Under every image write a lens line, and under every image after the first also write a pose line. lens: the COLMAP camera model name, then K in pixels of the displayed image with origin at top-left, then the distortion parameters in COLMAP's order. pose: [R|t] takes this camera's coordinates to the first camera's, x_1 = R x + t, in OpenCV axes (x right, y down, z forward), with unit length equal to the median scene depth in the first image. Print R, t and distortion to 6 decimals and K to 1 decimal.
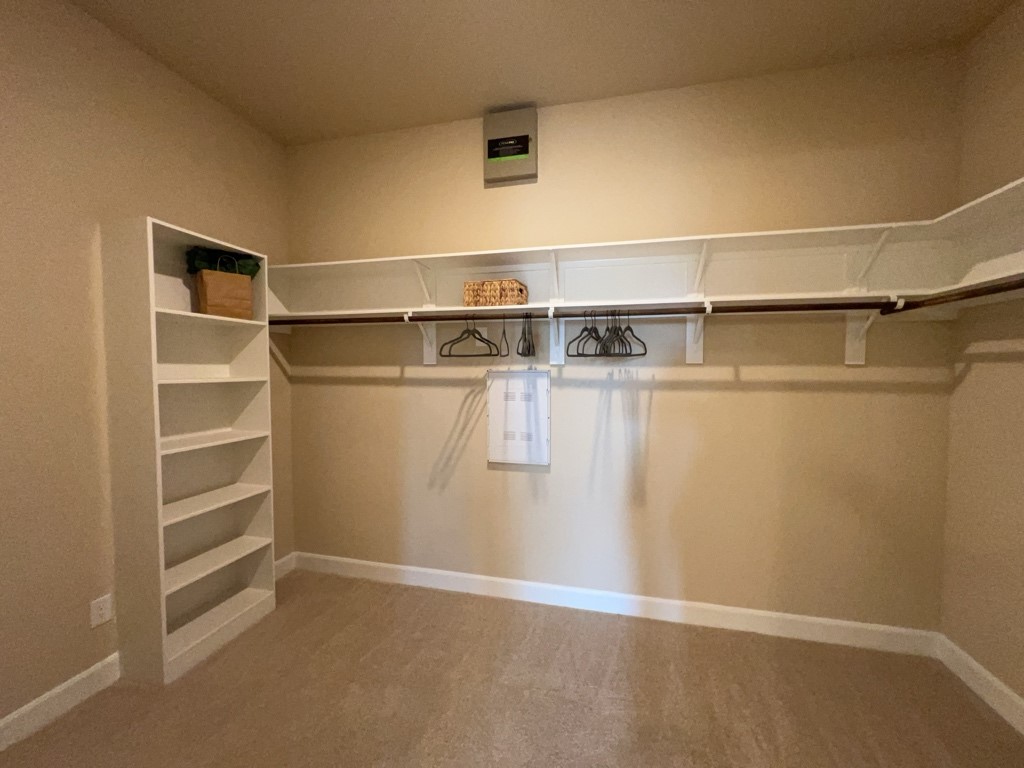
lens RADIAL K [[407.6, 0, 512.0], [0, 407.6, 384.0], [0, 0, 1]] dist [-0.002317, -0.000297]
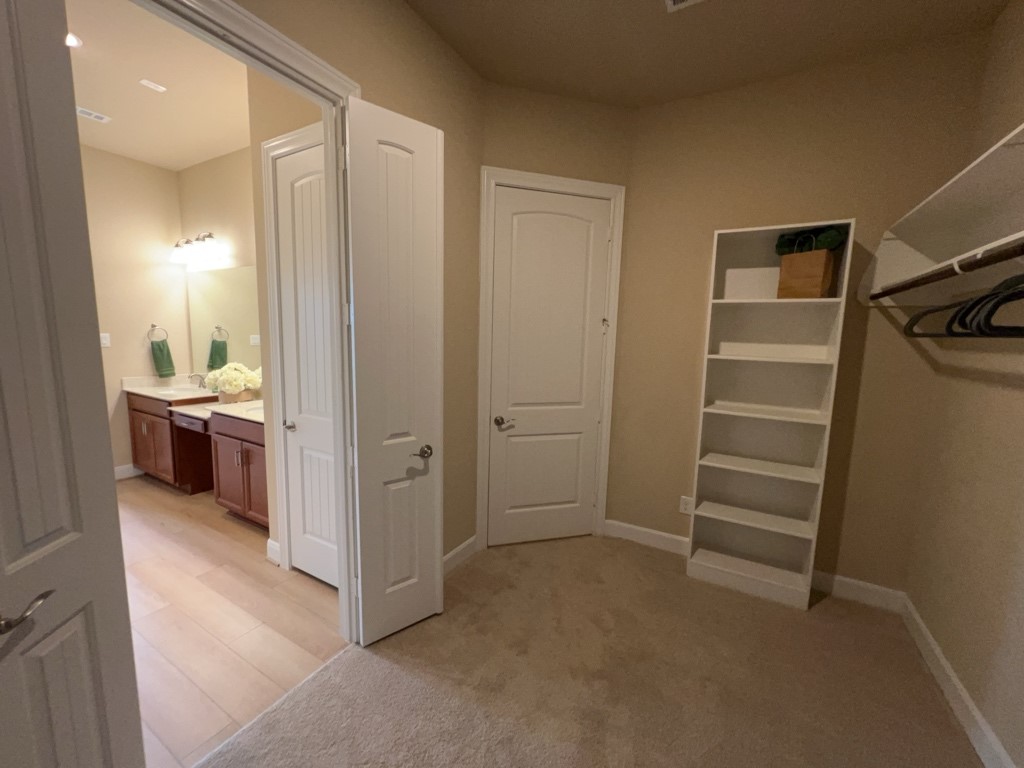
lens RADIAL K [[407.6, 0, 512.0], [0, 407.6, 384.0], [0, 0, 1]] dist [-0.002317, -0.000297]
pose [[-0.263602, 0.111782, -0.958133, 0.473807], [-0.063103, 0.989137, 0.132760, -0.043183], [0.962565, 0.095457, -0.253685, 0.598643]]
